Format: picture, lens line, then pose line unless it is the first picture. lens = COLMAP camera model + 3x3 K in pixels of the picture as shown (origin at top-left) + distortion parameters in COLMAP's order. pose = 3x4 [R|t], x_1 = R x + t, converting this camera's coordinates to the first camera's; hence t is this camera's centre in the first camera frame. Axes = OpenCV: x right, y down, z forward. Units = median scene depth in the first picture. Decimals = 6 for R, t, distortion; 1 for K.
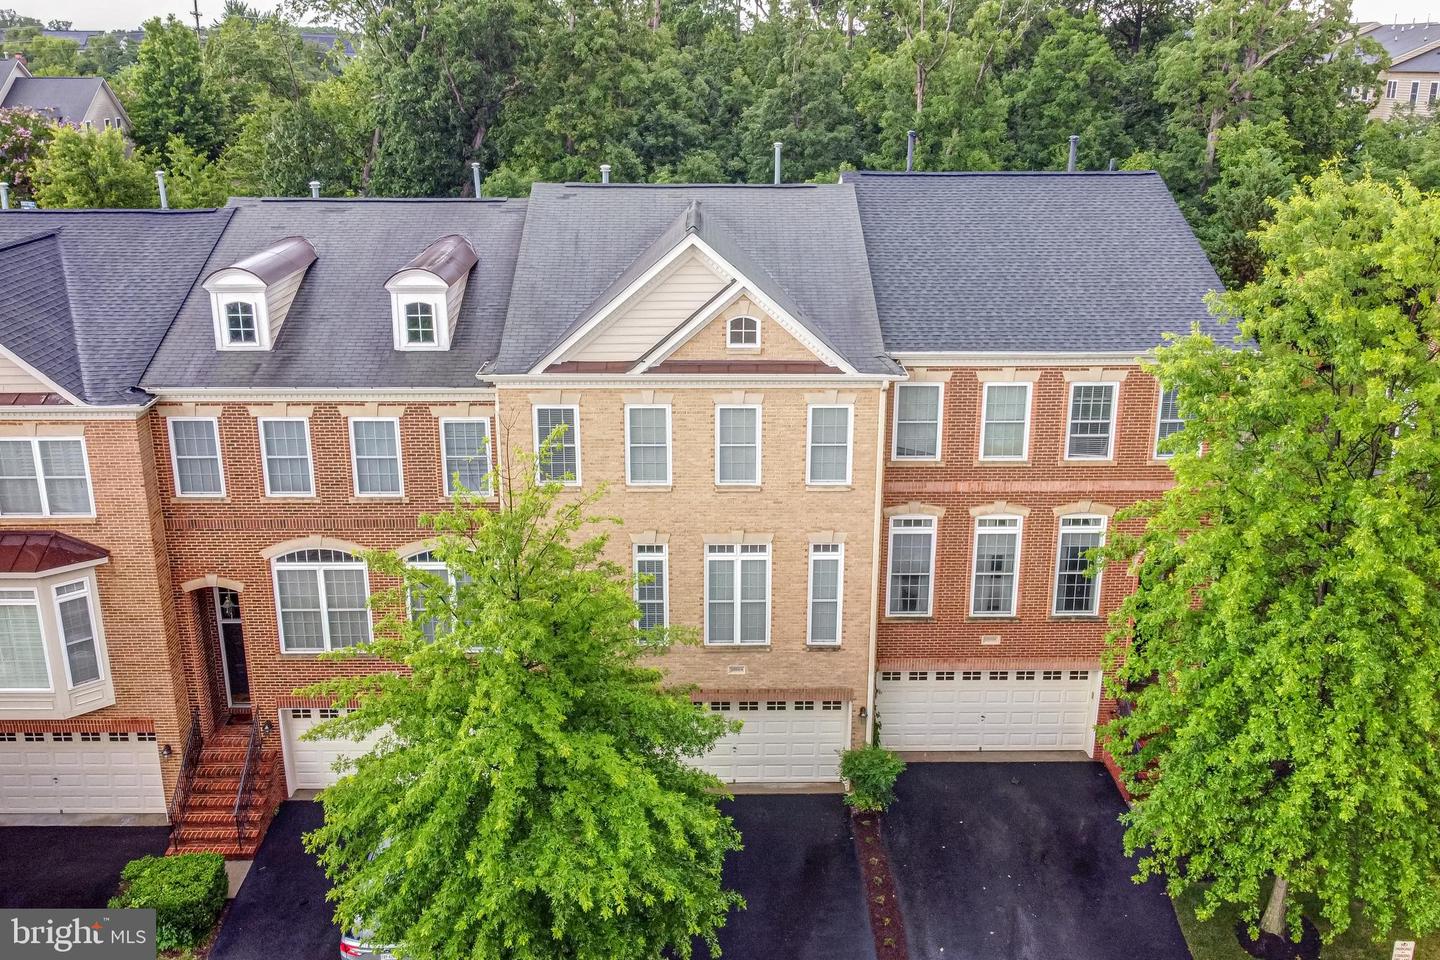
lens RADIAL K [[1300.1, 0, 728.3], [0, 1300.1, 476.1], [0, 0, 1]] dist [0.006233, -0.019853]
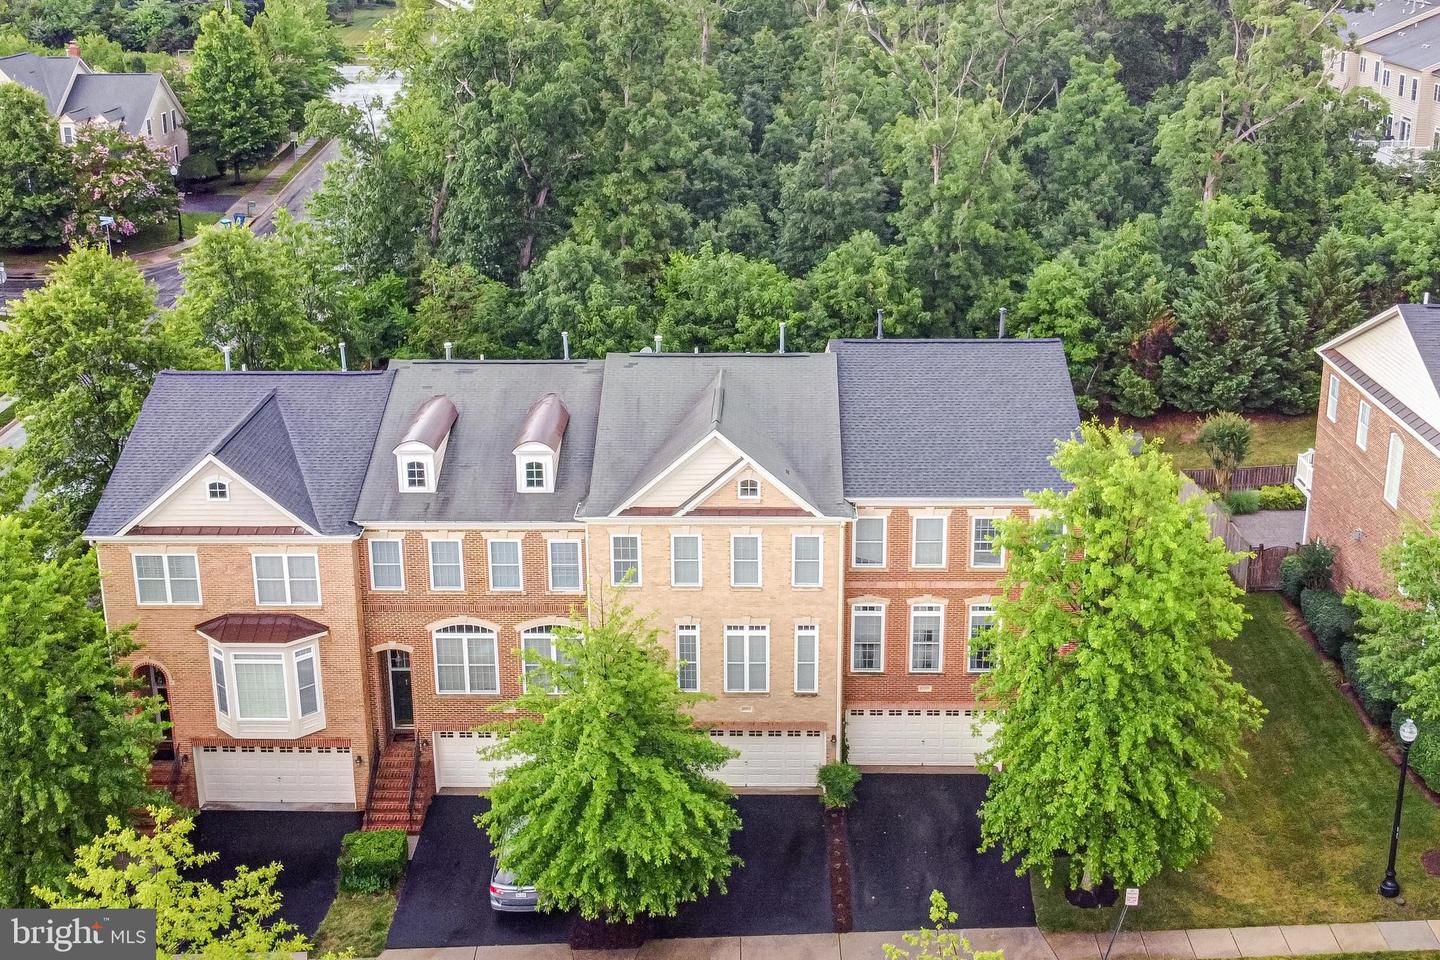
lens RADIAL K [[1522.0, 0, 735.5], [0, 1522.0, 385.2], [0, 0, 1]] dist [0.002602, -0.005726]
pose [[0.999232, 0.002054, -0.039136, 0.061766], [-0.002831, 0.999800, -0.019785, -0.185770], [0.039087, 0.019881, 0.999038, -0.735853]]
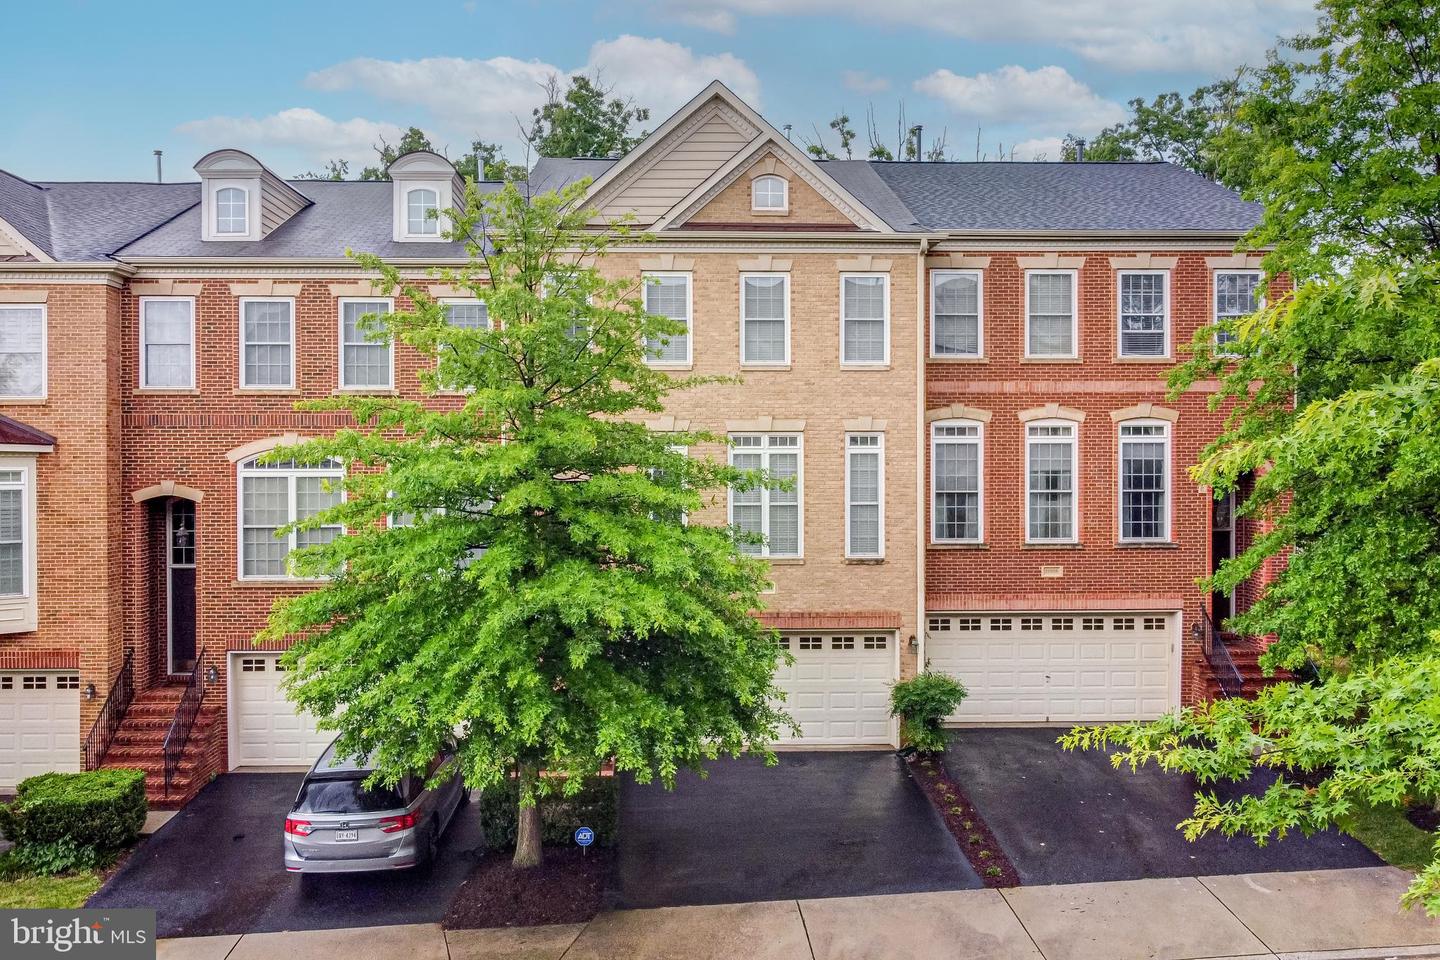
lens RADIAL K [[1288.3, 0, 704.5], [0, 1288.3, 477.3], [0, 0, 1]] dist [0.003663, -0.011006]
pose [[0.999894, -0.005144, 0.013597, -0.046552], [0.008945, 0.955003, -0.296461, 0.340943], [-0.011460, 0.296552, 0.954948, 0.163939]]
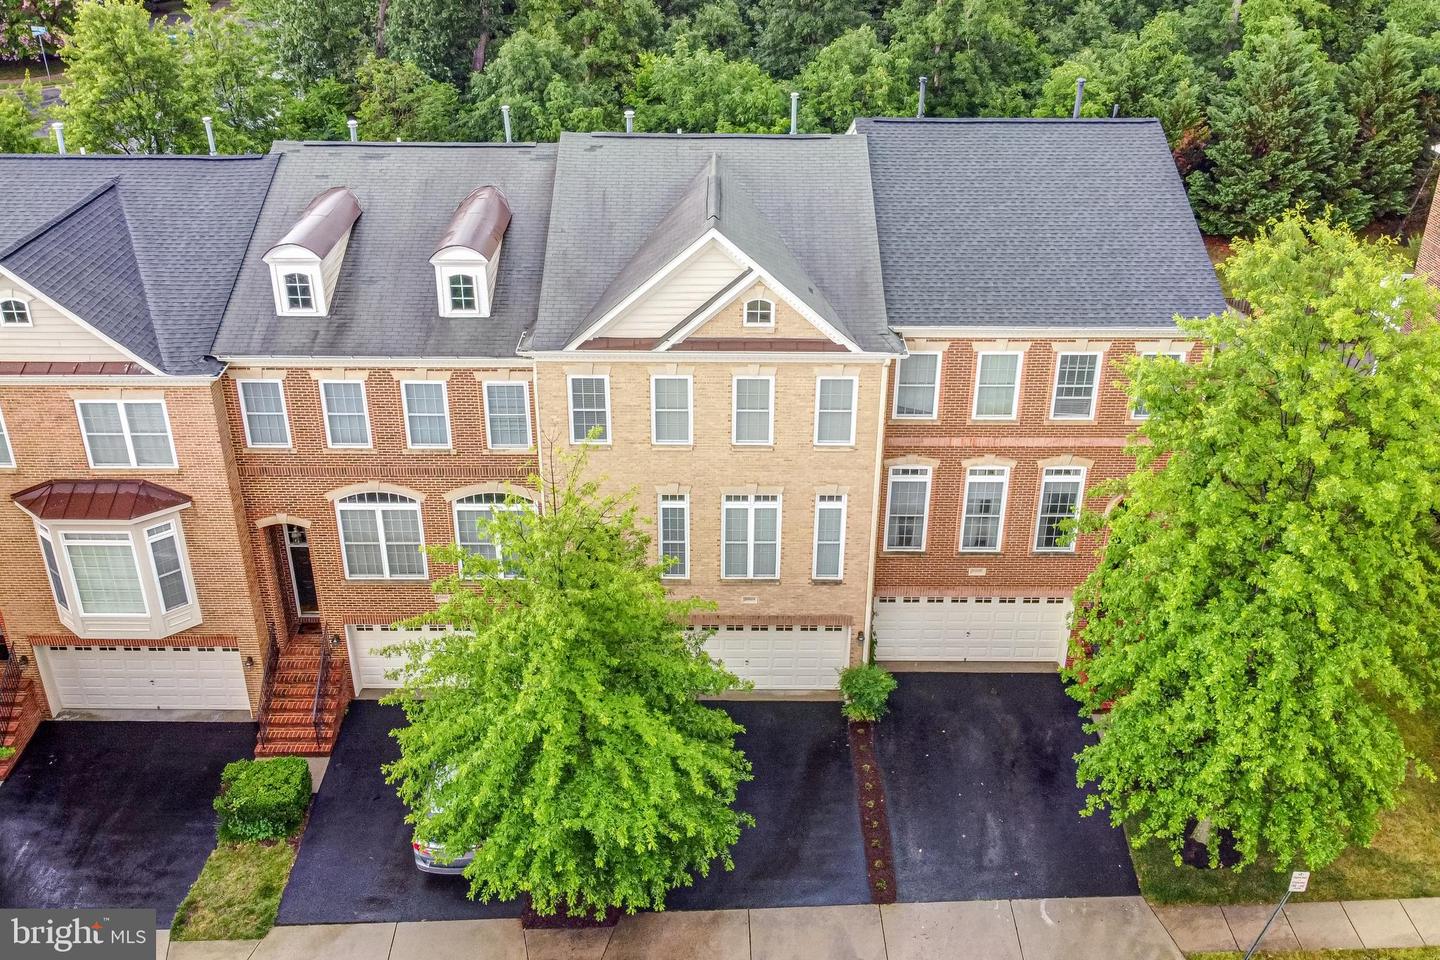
lens RADIAL K [[1312.8, 0, 728.9], [0, 1312.8, 474.7], [0, 0, 1]] dist [0.008312, -0.024741]
pose [[0.999897, 0.010231, -0.010053, -0.001103], [-0.008369, 0.985344, 0.170375, -0.155776], [0.011648, -0.170274, 0.985328, -0.106749]]
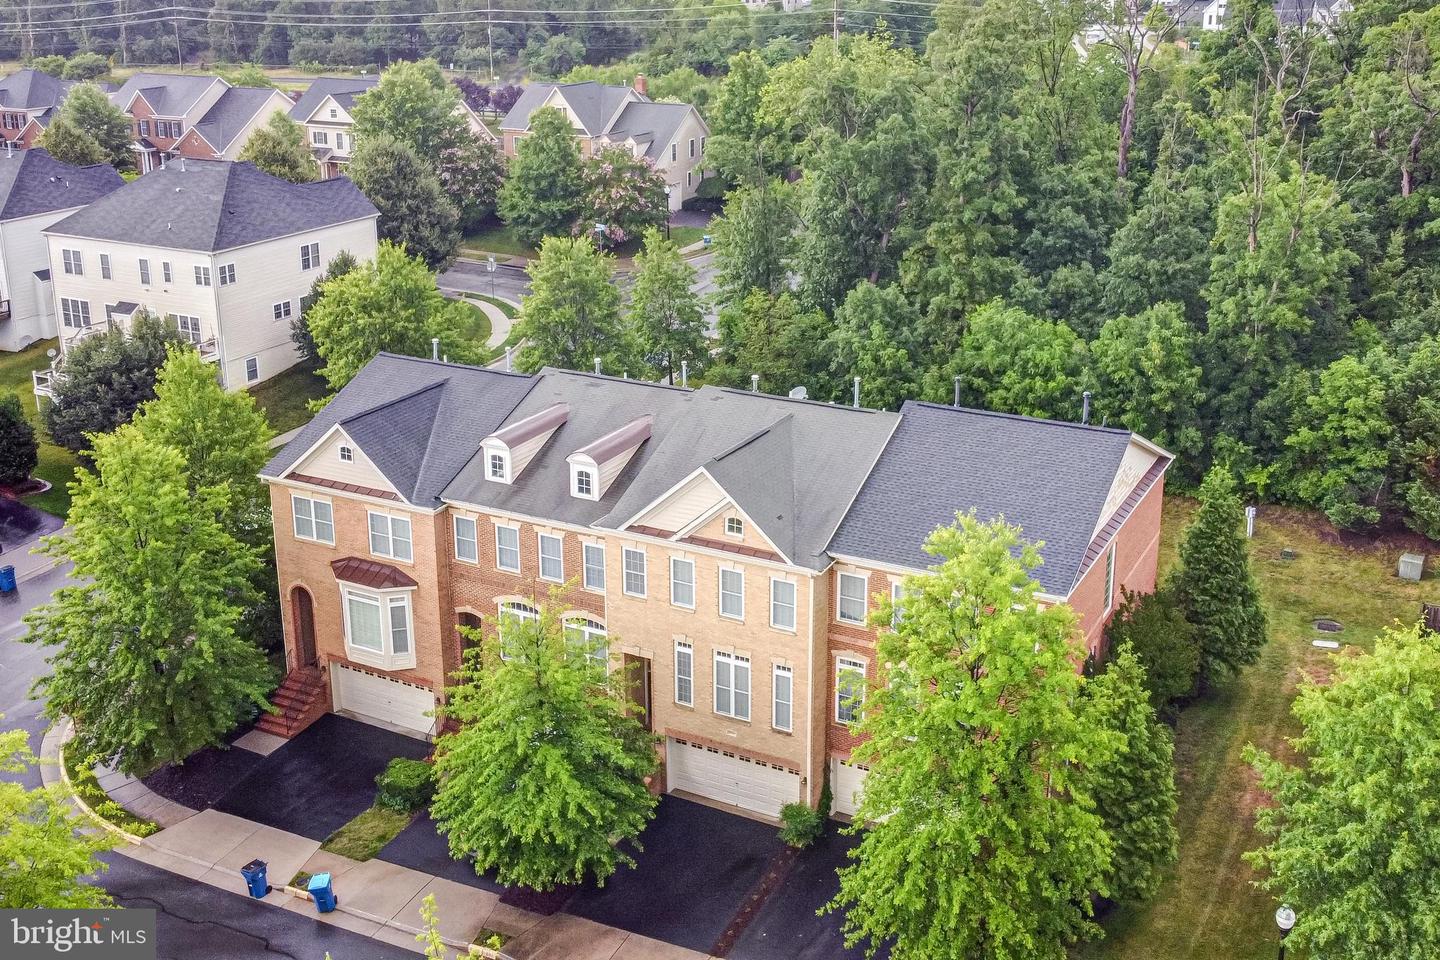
lens RADIAL K [[1522.0, 0, 735.5], [0, 1522.0, 385.2], [0, 0, 1]] dist [0.002602, -0.005726]
pose [[0.875263, 0.130143, -0.465809, 0.821841], [-0.142298, 0.989782, 0.009156, -0.285464], [0.462240, 0.058270, 0.884838, -0.642282]]
